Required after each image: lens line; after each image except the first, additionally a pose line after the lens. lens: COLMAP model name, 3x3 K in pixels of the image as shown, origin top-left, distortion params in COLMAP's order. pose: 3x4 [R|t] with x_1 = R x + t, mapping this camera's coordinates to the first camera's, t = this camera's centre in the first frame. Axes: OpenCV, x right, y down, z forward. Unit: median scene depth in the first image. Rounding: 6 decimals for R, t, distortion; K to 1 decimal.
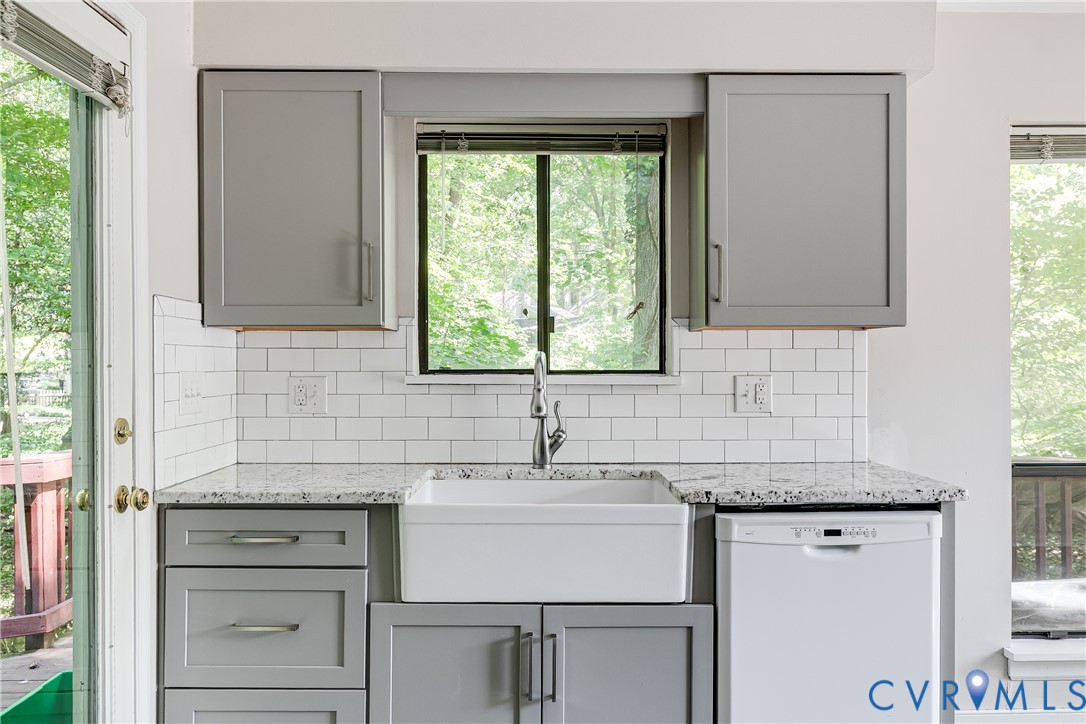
lens RADIAL K [[870.1, 0, 543.0], [0, 870.1, 362.0], [0, 0, 1]] dist [0.010512, 0.003232]
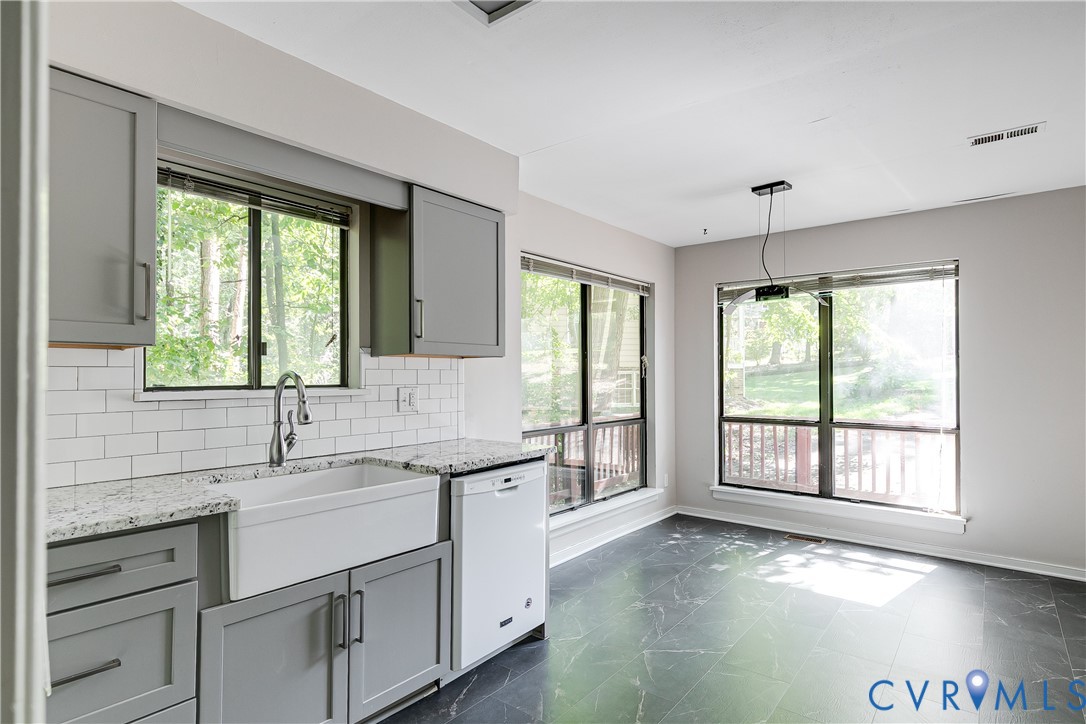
lens RADIAL K [[563.9, 0, 543.0], [0, 563.9, 362.0], [0, 0, 1]] dist [-0.000685, -0.000261]
pose [[0.644849, 0.016644, 0.764129, -0.400280], [0.004201, 0.999671, -0.025320, -0.002658], [-0.764298, 0.019538, 0.644567, 0.218170]]
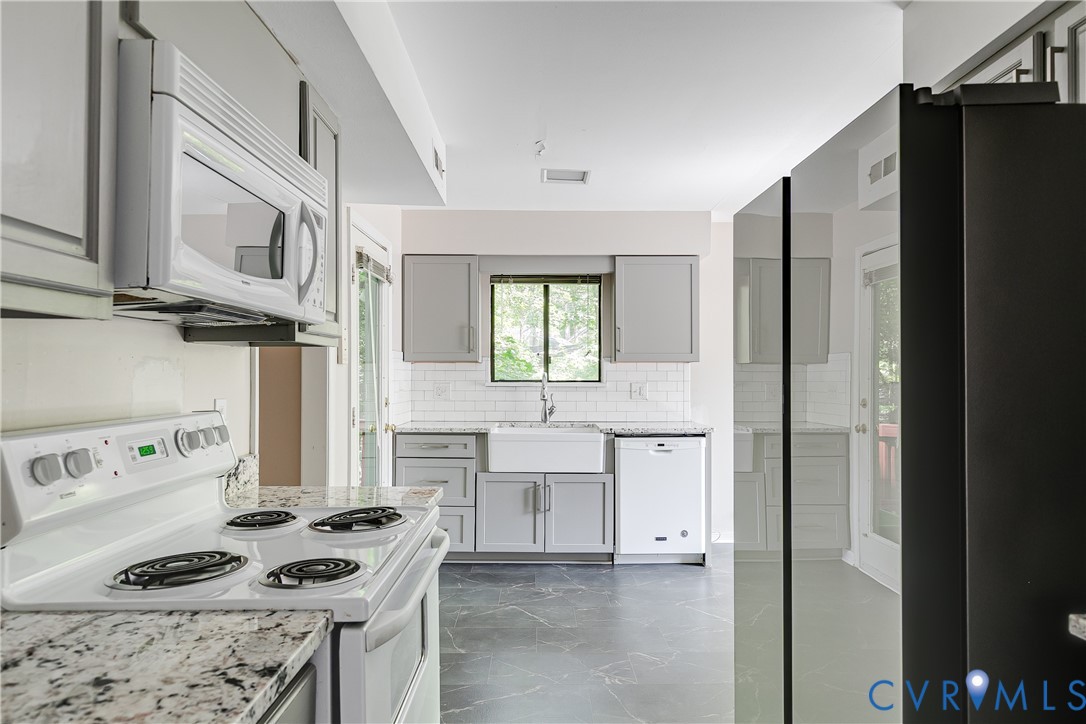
lens RADIAL K [[650.7, 0, 543.0], [0, 650.7, 362.0], [0, 0, 1]] dist [-0.000903, -0.000036]
pose [[0.999946, 0.001708, -0.010242, 0.010682], [-0.001942, 0.999735, -0.022923, 0.000484], [0.010200, 0.022942, 0.999685, -0.780157]]
